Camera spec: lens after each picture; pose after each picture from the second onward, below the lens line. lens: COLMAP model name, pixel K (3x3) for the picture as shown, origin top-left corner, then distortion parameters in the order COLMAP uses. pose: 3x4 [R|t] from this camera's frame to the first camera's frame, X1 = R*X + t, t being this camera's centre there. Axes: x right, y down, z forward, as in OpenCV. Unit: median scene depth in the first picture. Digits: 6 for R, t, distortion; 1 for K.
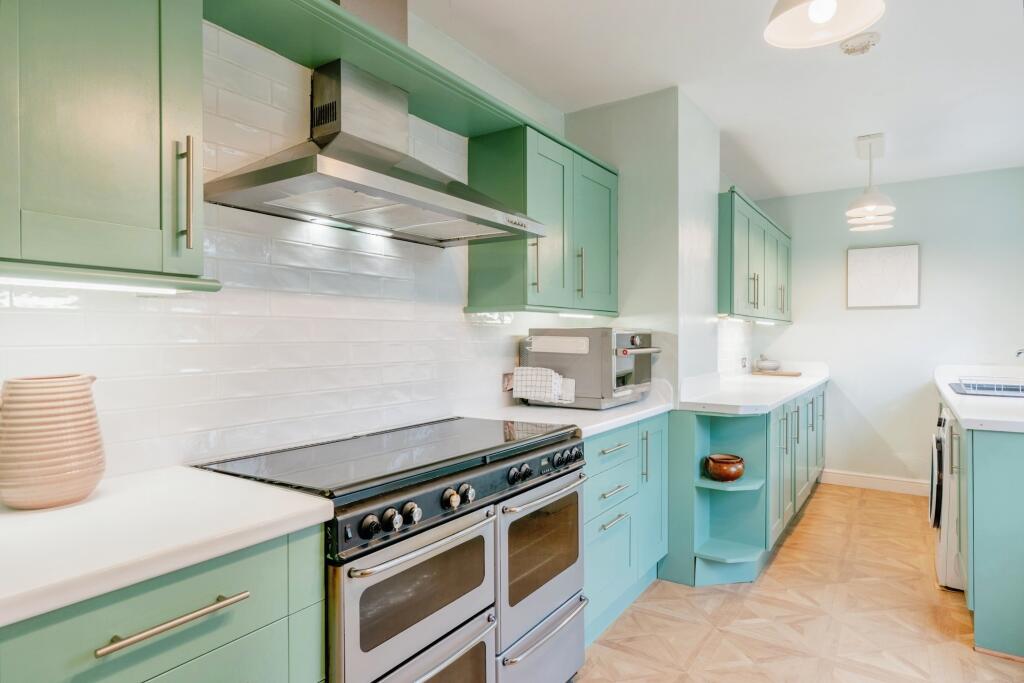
lens RADIAL K [[587.2, 0, 512.6], [0, 587.2, 345.0], [0, 0, 1]] dist [0.016485, 0.000447]
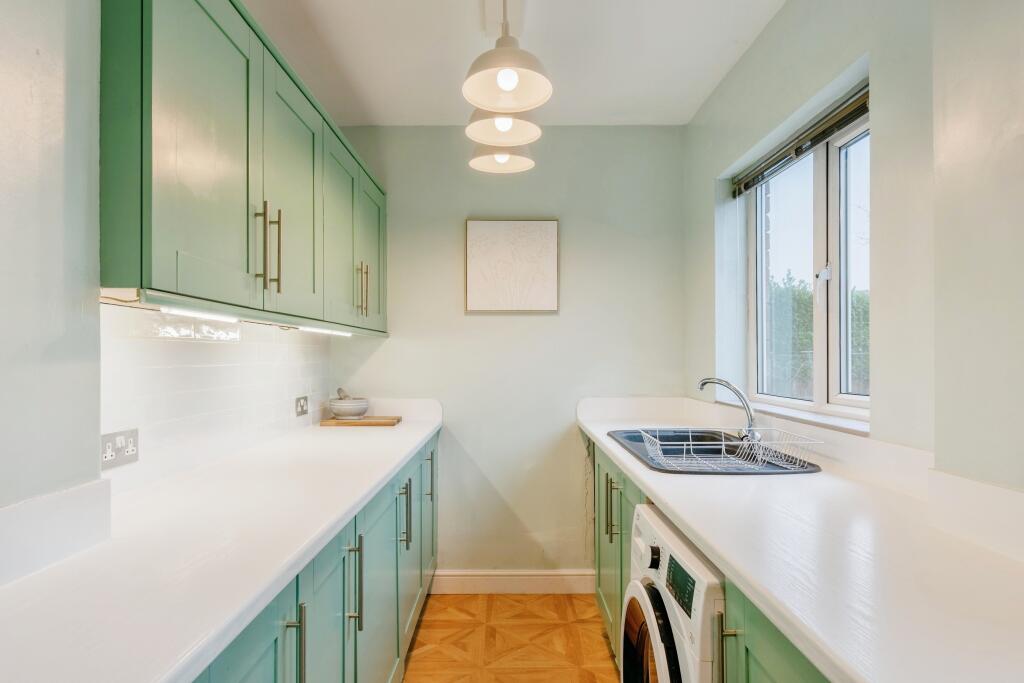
lens RADIAL K [[587.2, 0, 512.1], [0, 587.2, 348.3], [0, 0, 1]] dist [0.016485, 0.000447]
pose [[0.829168, 0.004497, 0.558981, 0.255871], [0.010587, 0.999662, -0.023747, -0.008432], [-0.558899, 0.025608, 0.828840, 0.452051]]
